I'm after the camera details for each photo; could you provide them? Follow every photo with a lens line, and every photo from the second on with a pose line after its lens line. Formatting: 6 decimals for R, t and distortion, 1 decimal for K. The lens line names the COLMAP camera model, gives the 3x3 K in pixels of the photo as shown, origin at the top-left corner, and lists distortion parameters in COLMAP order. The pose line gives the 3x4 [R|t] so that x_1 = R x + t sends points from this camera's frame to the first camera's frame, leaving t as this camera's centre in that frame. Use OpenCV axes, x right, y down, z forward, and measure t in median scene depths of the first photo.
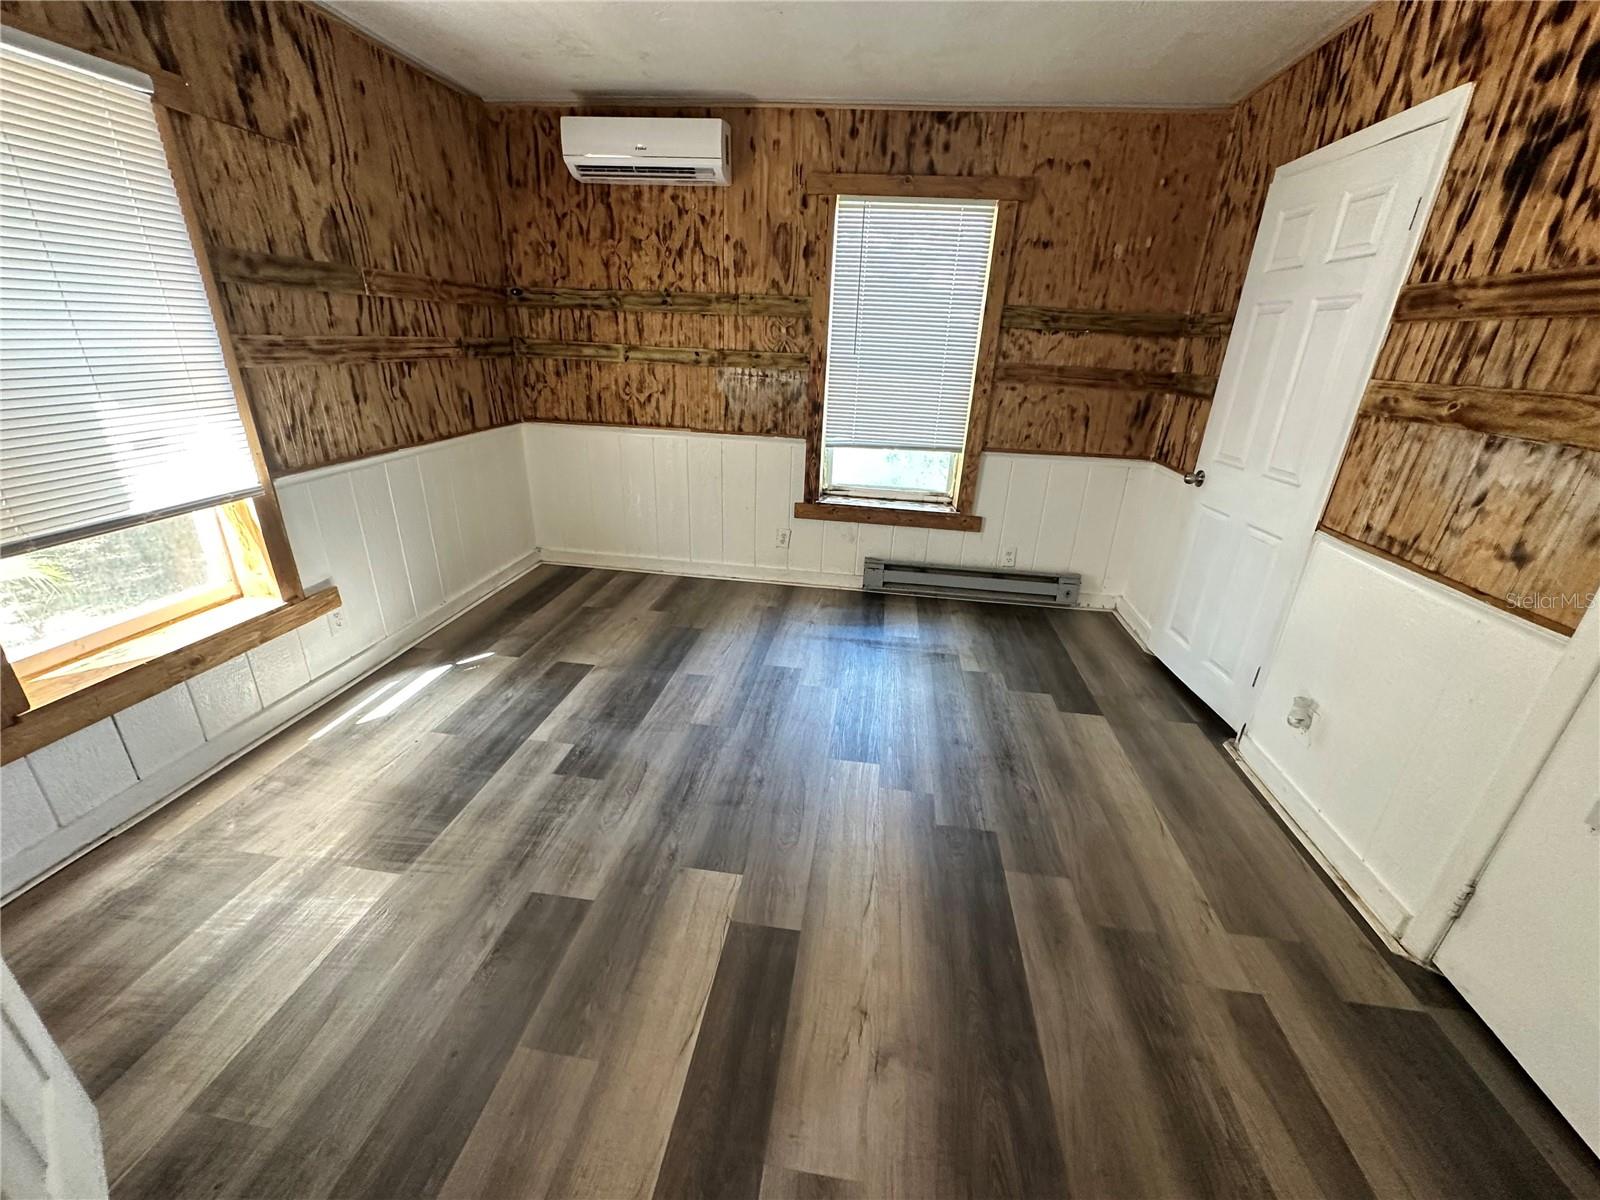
lens RADIAL K [[636.5, 0, 795.3], [0, 636.5, 596.0], [0, 0, 1]] dist [-0.006796, -0.000098]
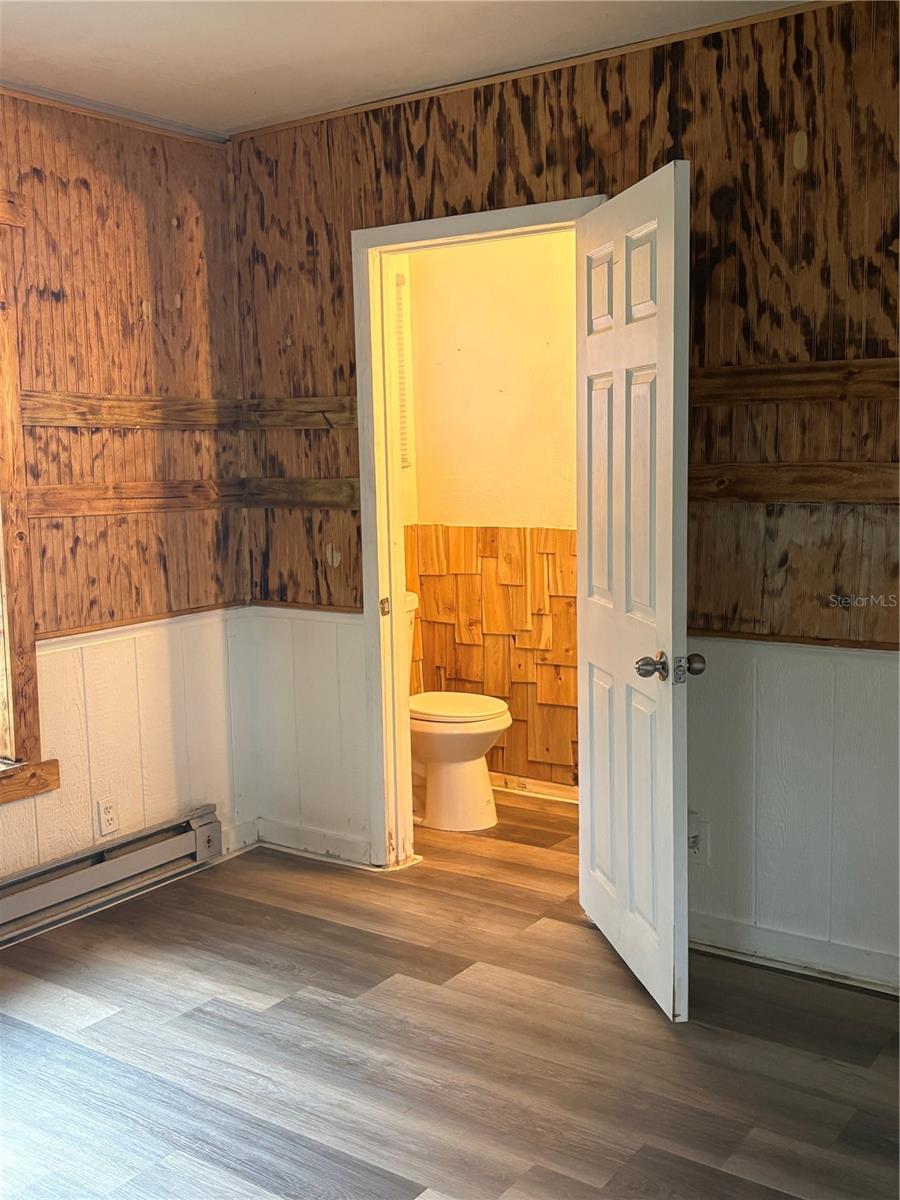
lens RADIAL K [[1224.4, 0, 453.0], [0, 1224.4, 602.7], [0, 0, 1]] dist [0.002107, 0.000000]
pose [[0.460131, -0.162769, 0.872804, -0.669861], [0.366202, 0.930330, -0.019560, -0.166339], [-0.808812, 0.328622, 0.487679, 0.305203]]
